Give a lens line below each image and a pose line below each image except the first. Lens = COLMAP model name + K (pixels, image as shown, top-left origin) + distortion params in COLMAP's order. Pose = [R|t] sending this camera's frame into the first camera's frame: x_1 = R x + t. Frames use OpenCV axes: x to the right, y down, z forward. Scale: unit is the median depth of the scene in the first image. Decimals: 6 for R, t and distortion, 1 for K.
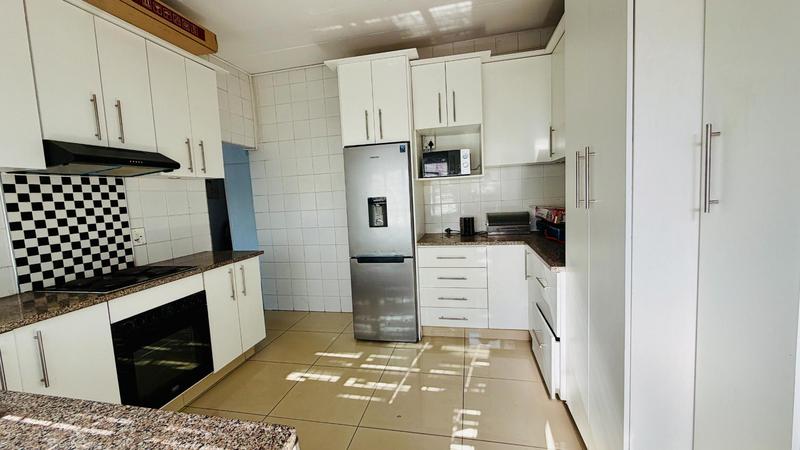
lens RADIAL K [[319.3, 0, 399.1], [0, 319.3, 225.7], [0, 0, 1]] dist [0.000221, -0.000533]
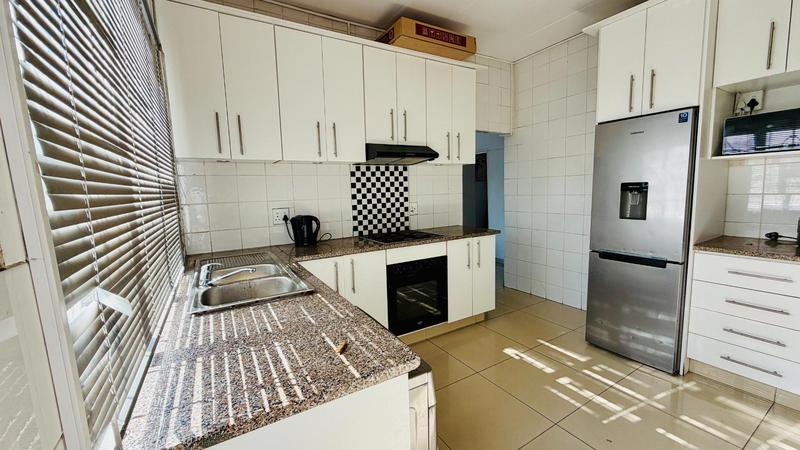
lens RADIAL K [[319.3, 0, 397.3], [0, 319.3, 225.5], [0, 0, 1]] dist [0.000221, -0.000533]
pose [[0.686295, 0.112568, -0.718560, 0.119418], [-0.073441, 0.993626, 0.085516, -0.005510], [0.723606, -0.005917, 0.690188, 0.001331]]
